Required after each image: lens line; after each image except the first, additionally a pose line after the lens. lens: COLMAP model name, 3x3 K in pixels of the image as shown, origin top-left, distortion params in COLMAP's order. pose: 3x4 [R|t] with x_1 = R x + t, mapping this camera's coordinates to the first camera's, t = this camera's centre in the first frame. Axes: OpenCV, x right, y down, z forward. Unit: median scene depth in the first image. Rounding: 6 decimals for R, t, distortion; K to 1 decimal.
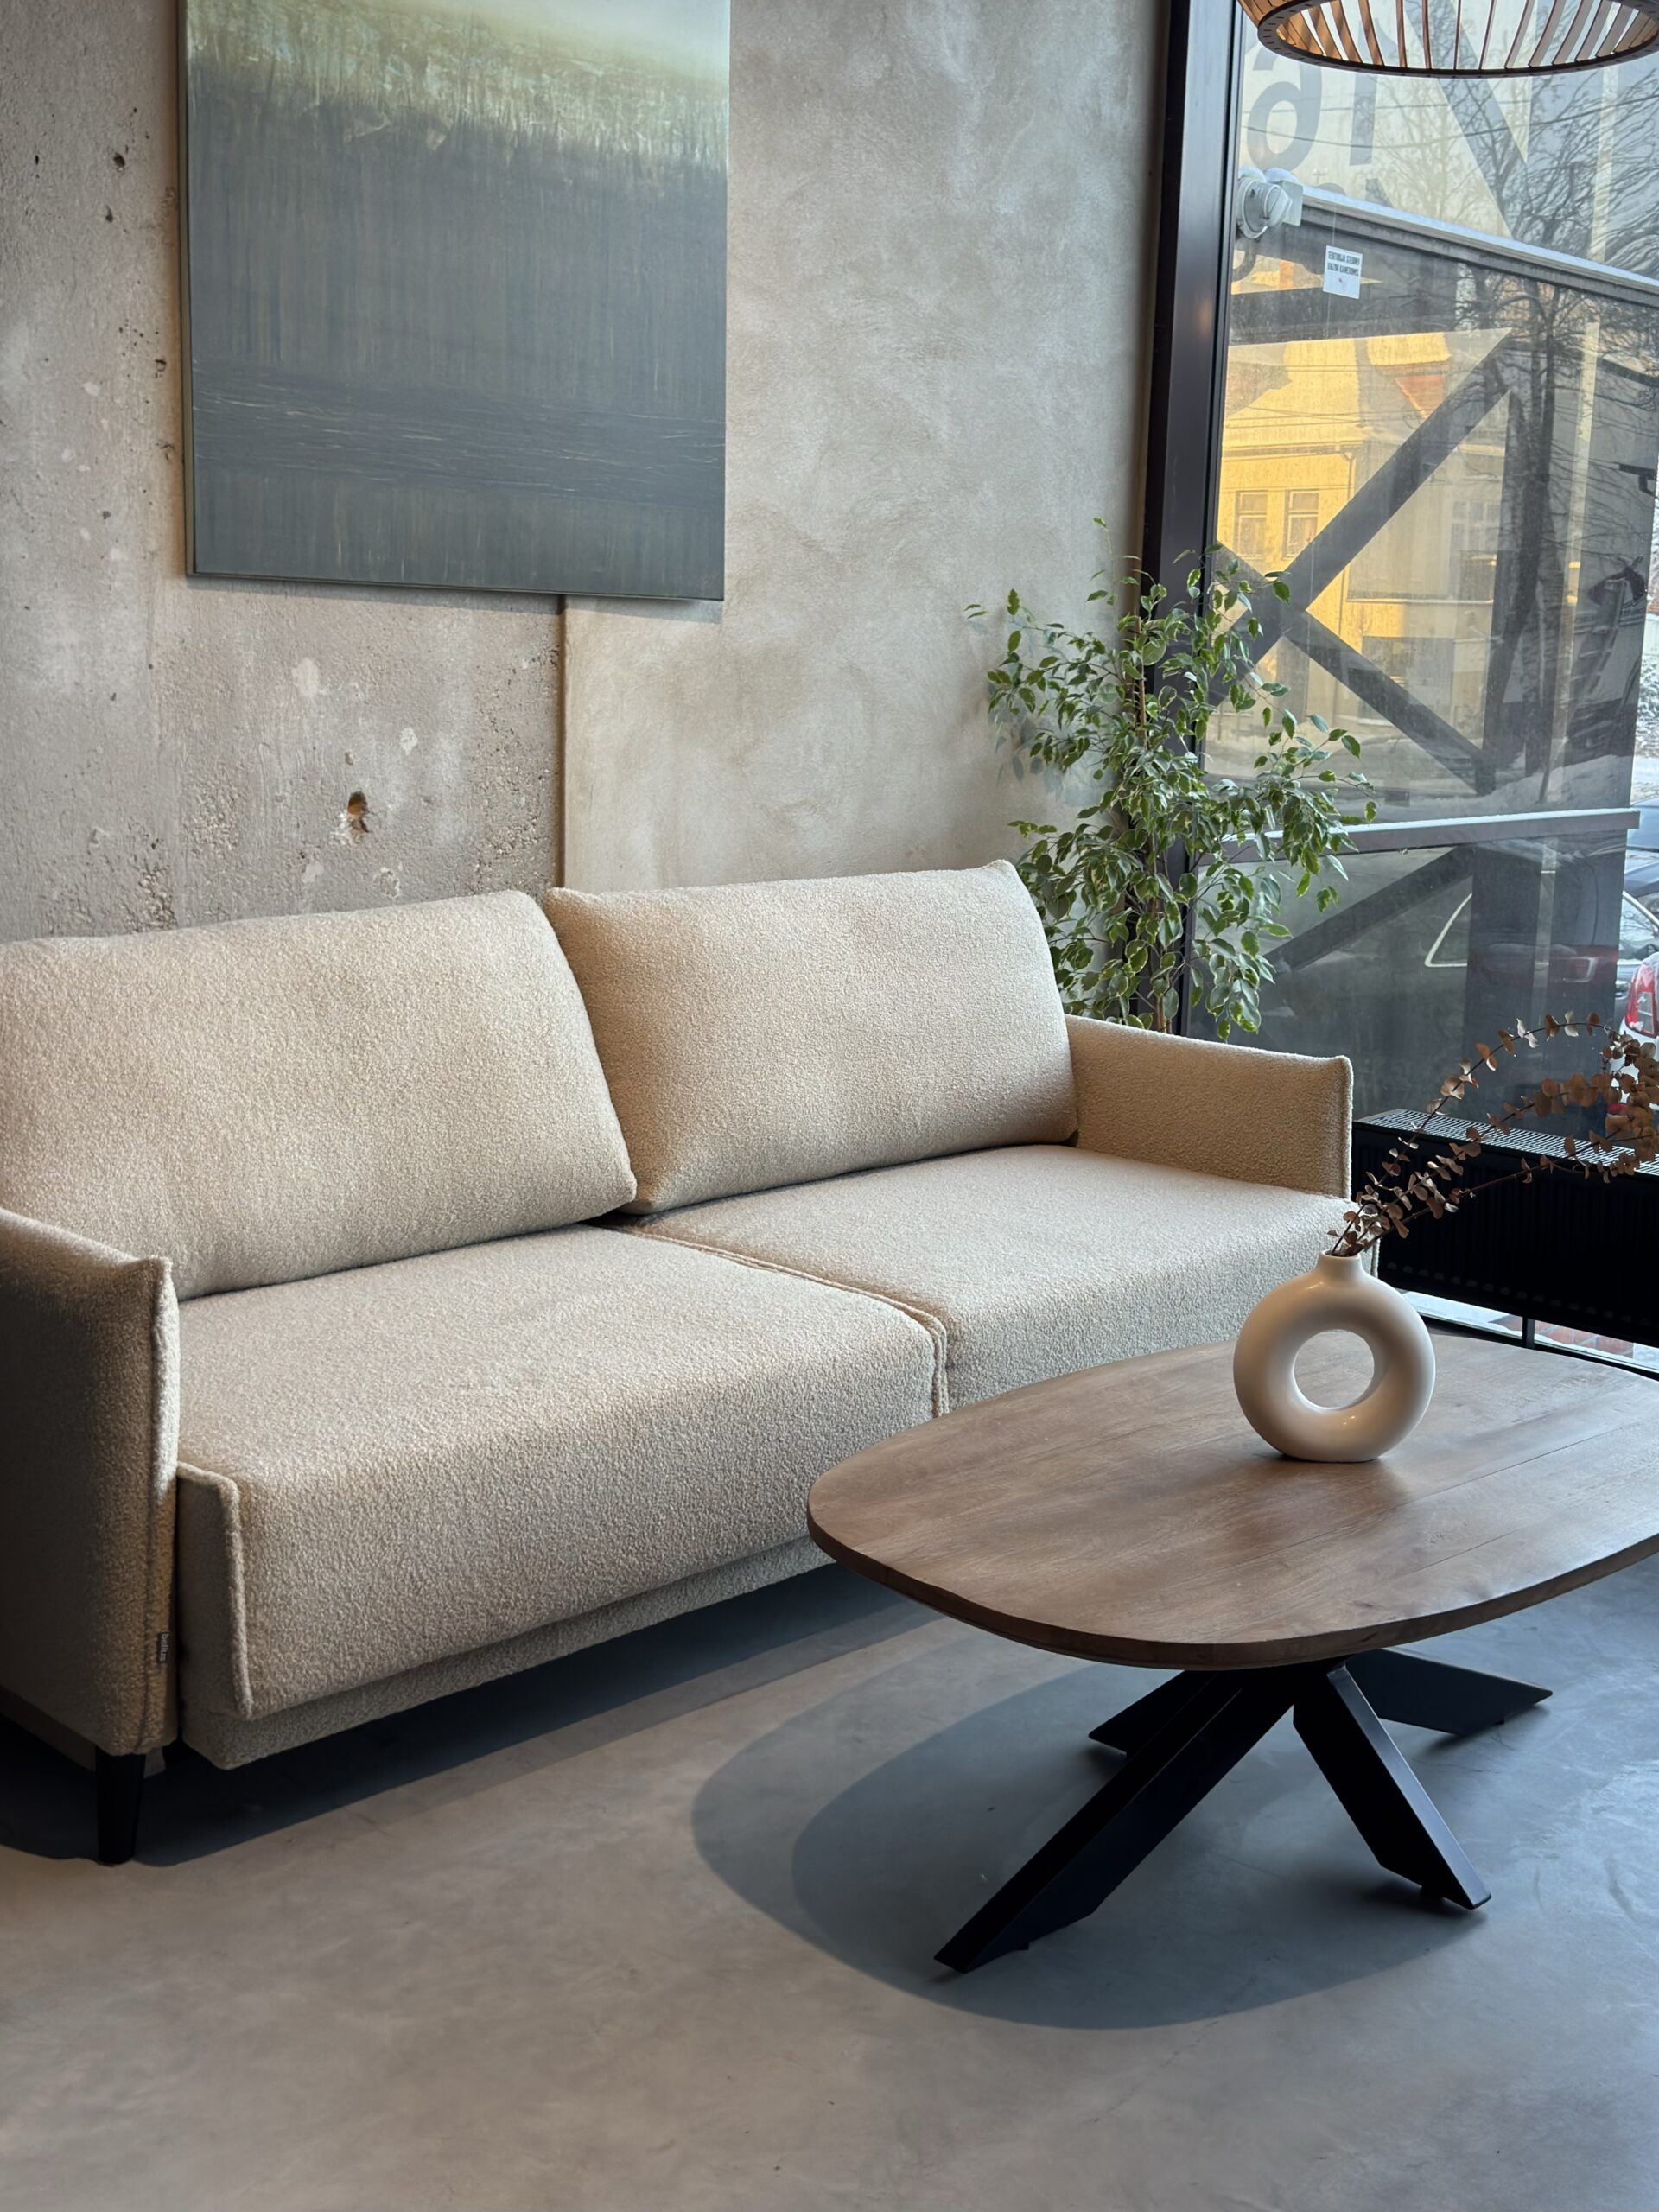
lens RADIAL K [[2560.2, 0, 880.4], [0, 2560.2, 1020.1], [0, 0, 1]] dist [0.065655, 0.000000]
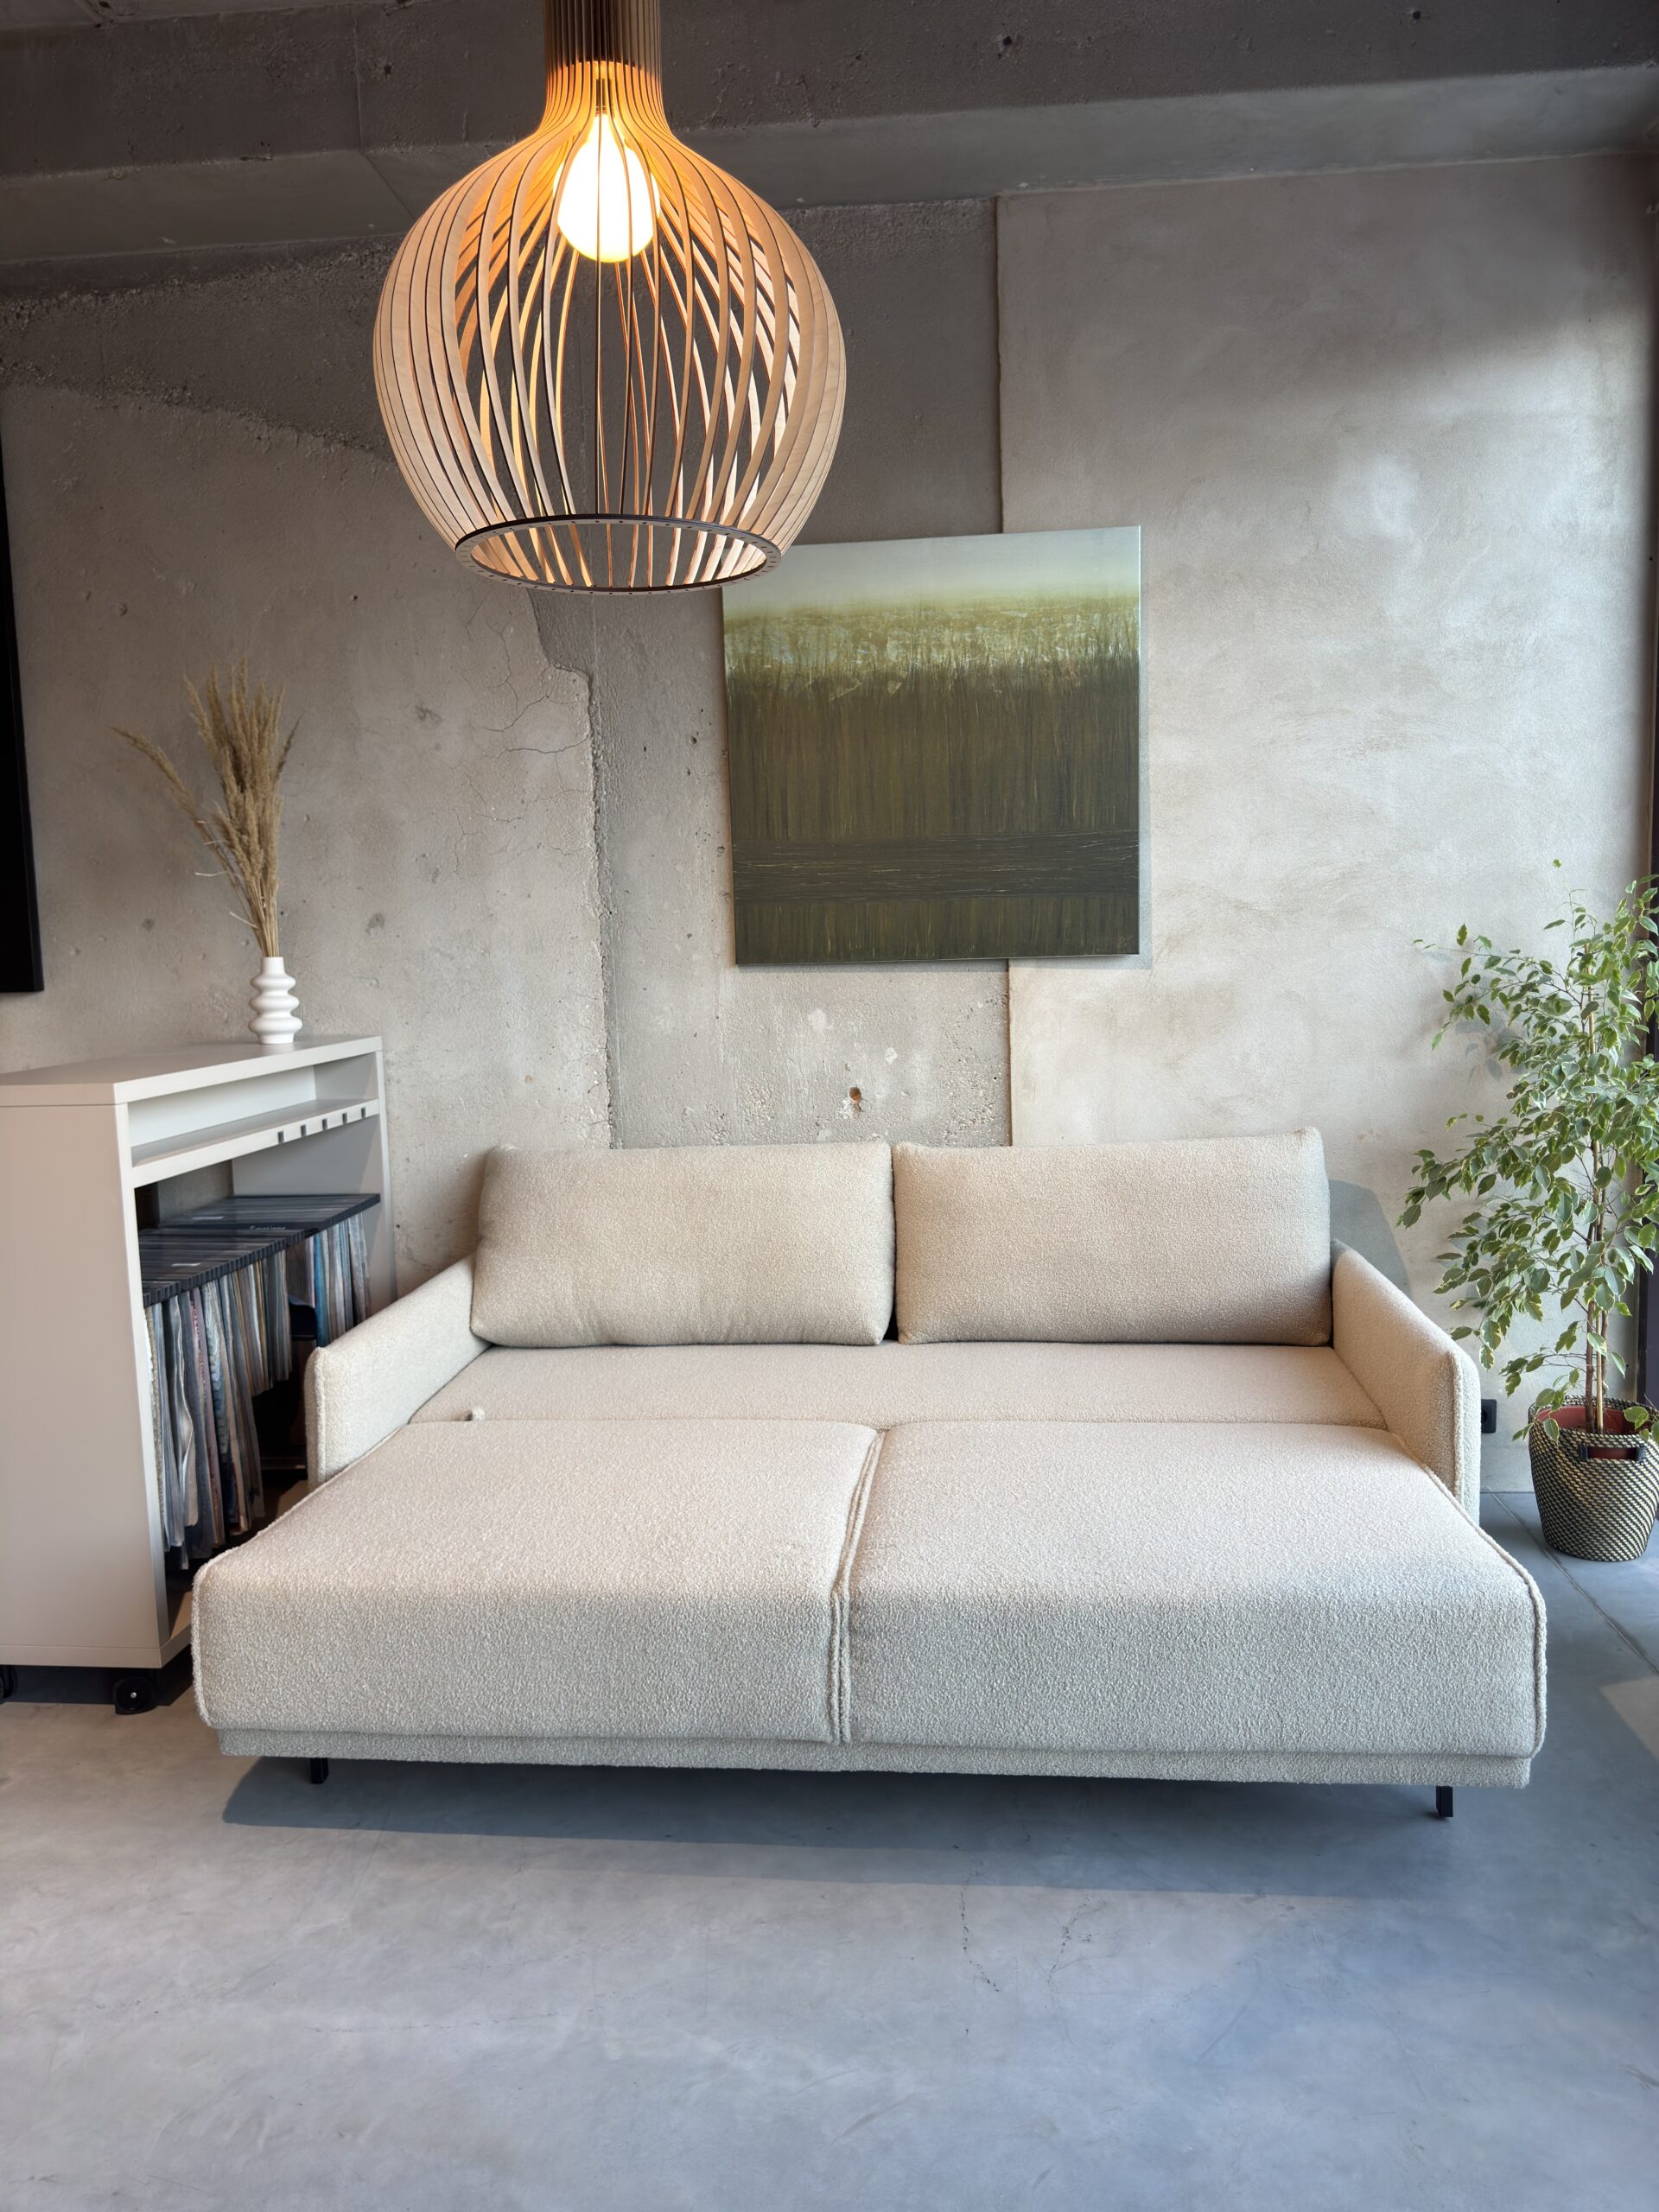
lens RADIAL K [[1562.5, 0, 827.1], [0, 1562.5, 1092.0], [0, 0, 1]] dist [0.049491, -0.060377]
pose [[0.620022, 0.032891, -0.783894, 0.538016], [-0.067031, 0.997689, -0.011157, -0.070051], [0.781715, 0.059463, 0.620794, 0.352815]]
